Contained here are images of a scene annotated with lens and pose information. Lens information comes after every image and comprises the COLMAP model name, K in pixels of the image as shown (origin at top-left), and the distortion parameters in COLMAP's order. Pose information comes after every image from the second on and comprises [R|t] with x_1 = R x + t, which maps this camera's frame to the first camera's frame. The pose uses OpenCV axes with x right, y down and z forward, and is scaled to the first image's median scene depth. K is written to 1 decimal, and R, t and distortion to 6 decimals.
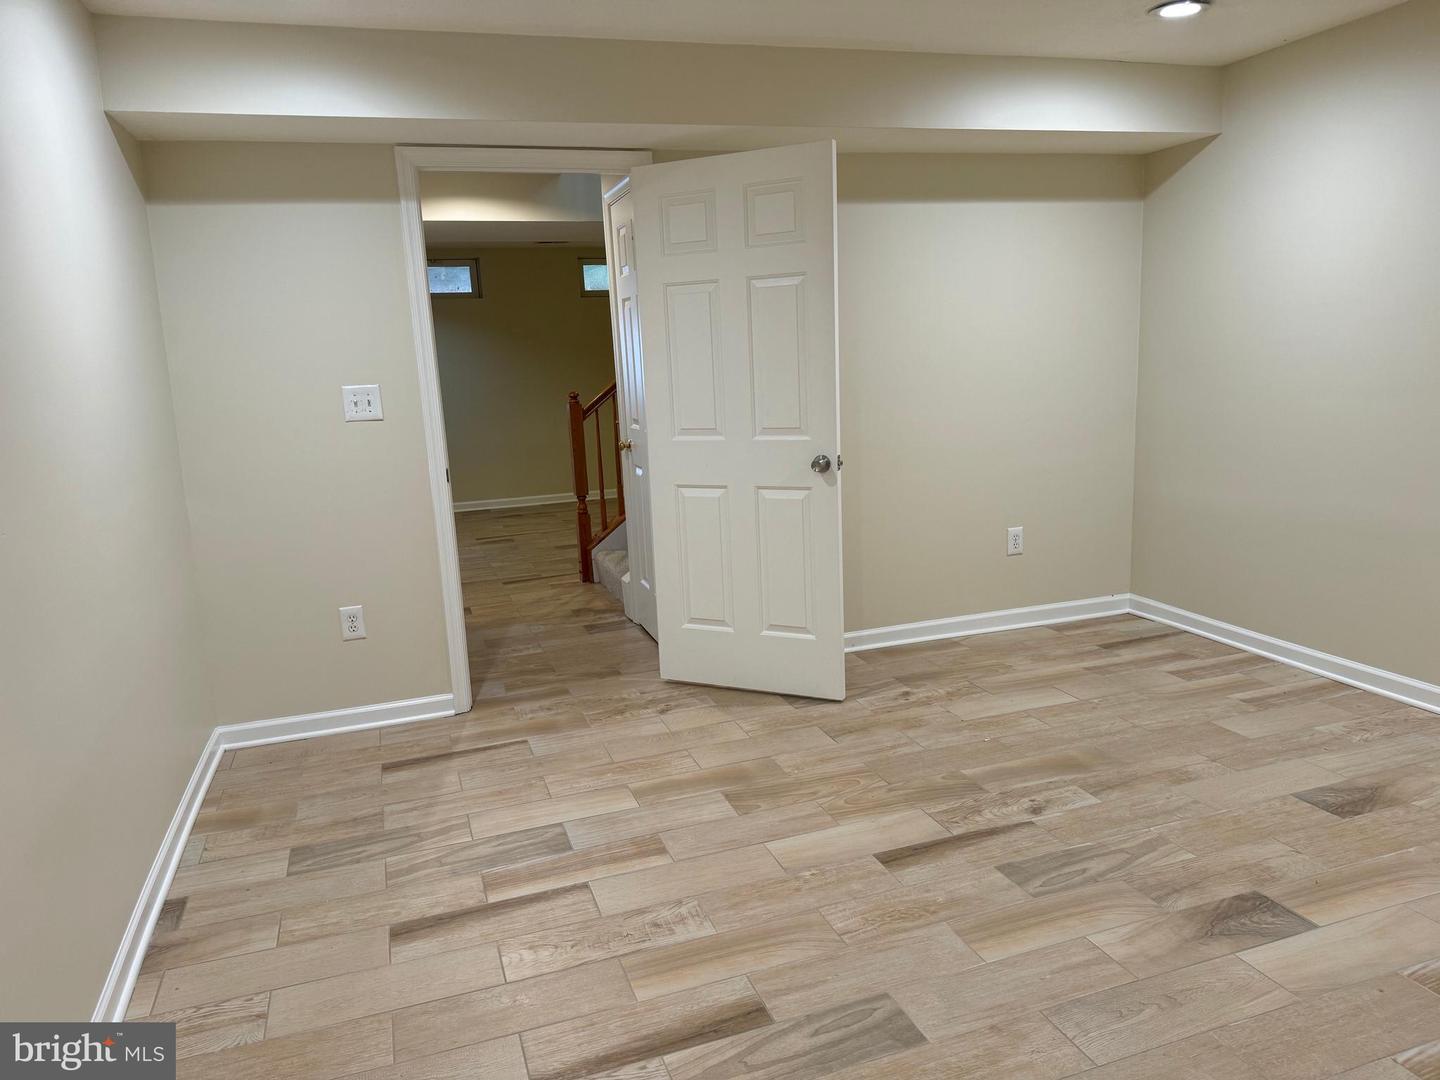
lens RADIAL K [[1013.0, 0, 723.8], [0, 1013.0, 538.4], [0, 0, 1]] dist [-0.045390, -0.018809]
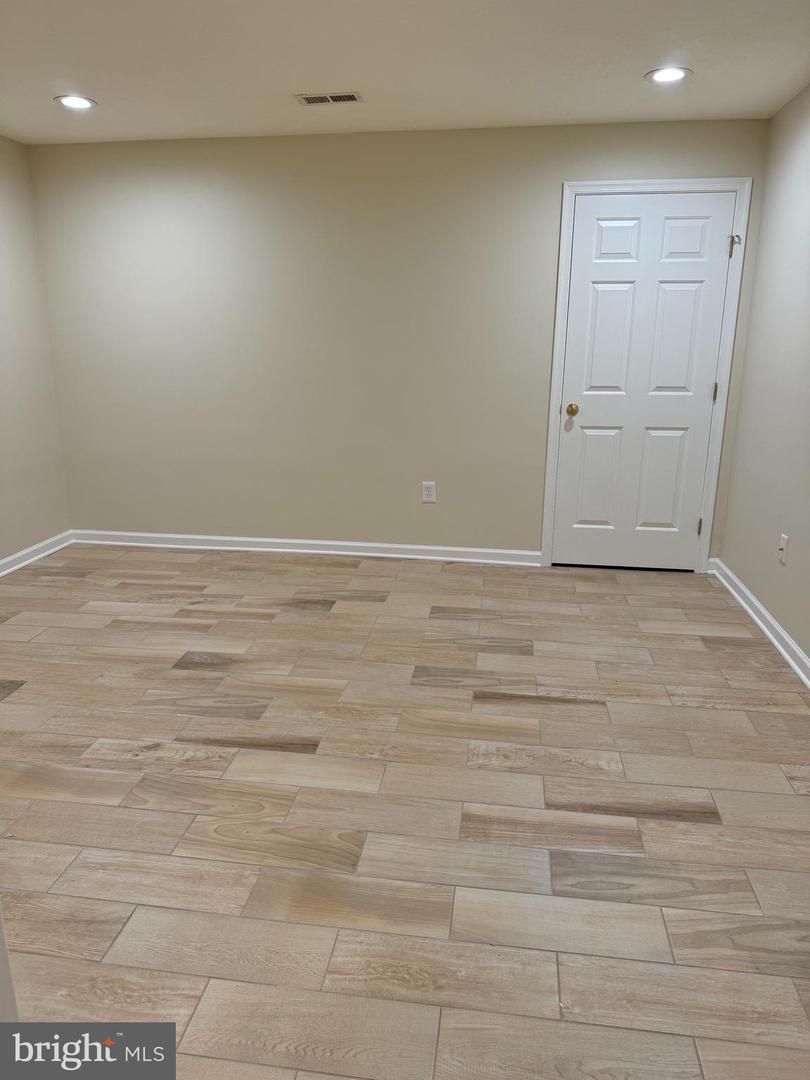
lens RADIAL K [[759.8, 0, 400.7], [0, 759.8, 538.5], [0, 0, 1]] dist [-0.045390, -0.018809]
pose [[-0.891483, -0.066383, 0.448164, -0.351900], [0.125420, 0.914386, 0.384926, -0.274445], [-0.435348, 0.399364, -0.806834, 1.648720]]
